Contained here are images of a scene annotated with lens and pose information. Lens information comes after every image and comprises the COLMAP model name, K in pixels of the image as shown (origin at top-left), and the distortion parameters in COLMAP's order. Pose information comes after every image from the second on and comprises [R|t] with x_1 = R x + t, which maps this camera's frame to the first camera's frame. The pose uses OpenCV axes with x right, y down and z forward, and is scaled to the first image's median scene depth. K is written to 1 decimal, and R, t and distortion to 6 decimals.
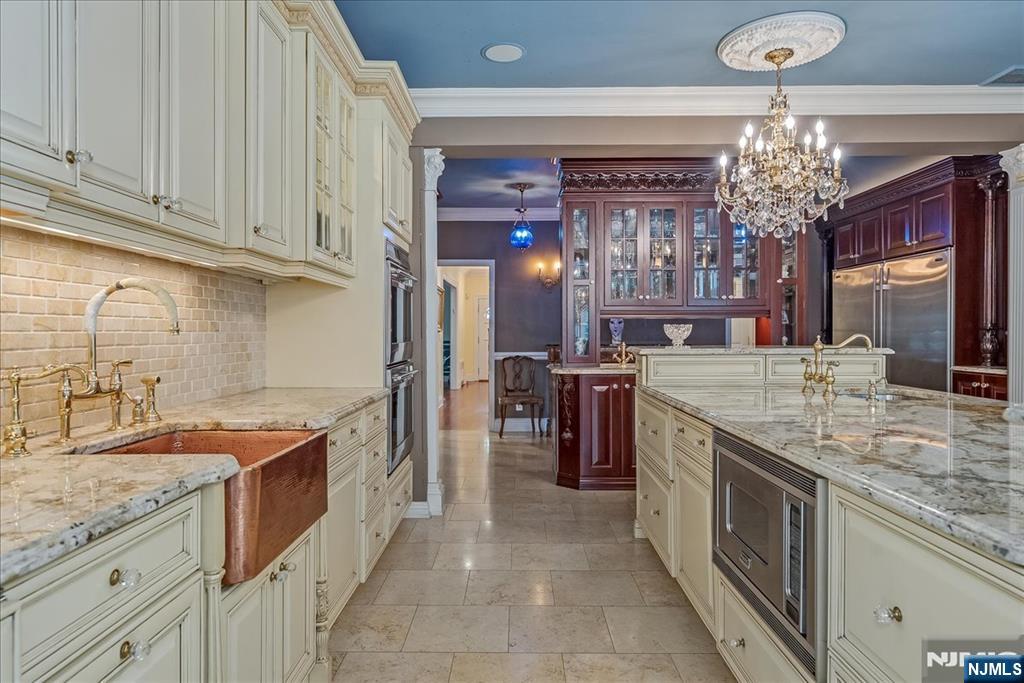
lens RADIAL K [[476.4, 0, 501.5], [0, 476.4, 339.3], [0, 0, 1]] dist [-0.002195, 0.002162]
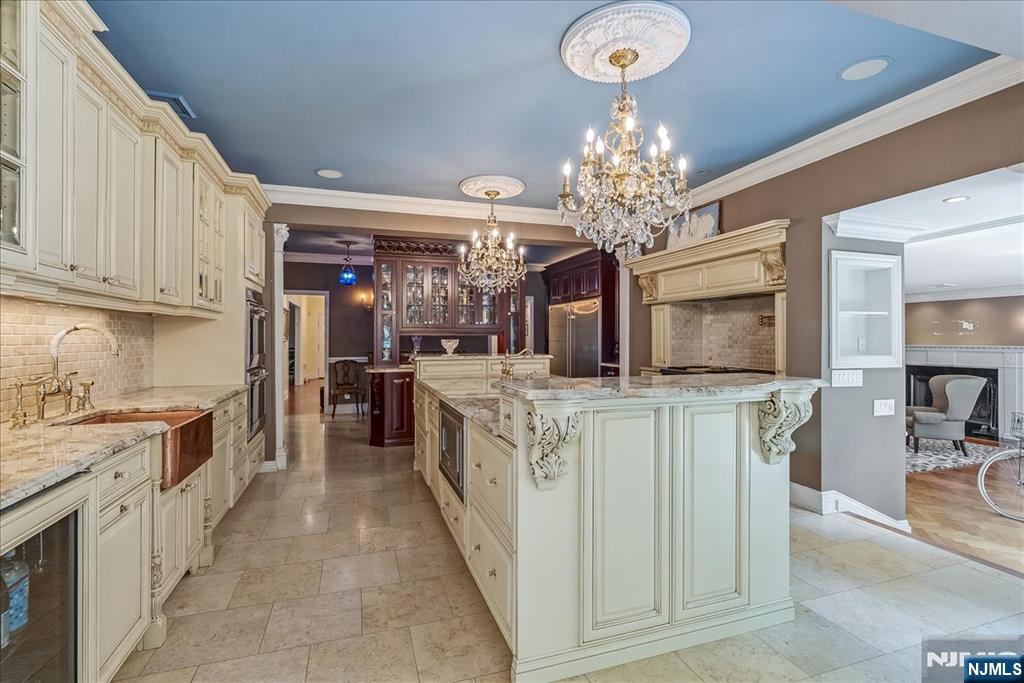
lens RADIAL K [[476.4, 0, 513.1], [0, 476.4, 333.8], [0, 0, 1]] dist [-0.002195, 0.002162]
pose [[0.951321, 0.001909, 0.308196, 0.100904], [-0.001934, 0.999998, -0.000224, -0.062833], [-0.308195, -0.000383, 0.951323, -0.717127]]
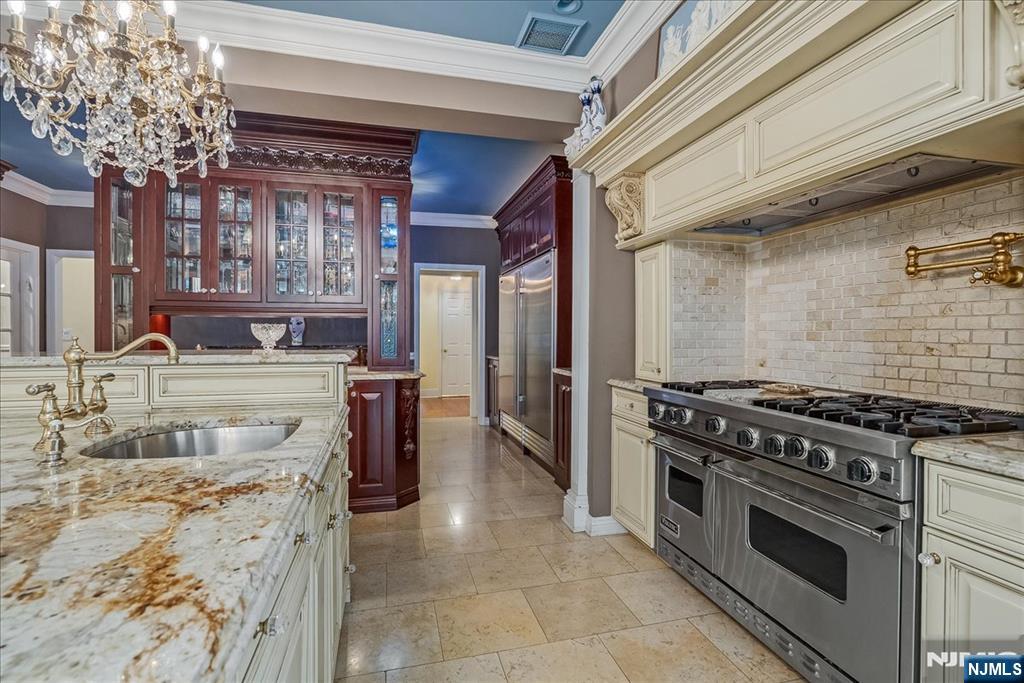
lens RADIAL K [[476.4, 0, 518.8], [0, 476.4, 339.9], [0, 0, 1]] dist [-0.002195, 0.002162]
pose [[0.968569, 0.001132, 0.248743, 0.741406], [-0.005976, 0.999807, 0.018719, -0.026120], [-0.248674, -0.019618, 0.968389, 0.057336]]
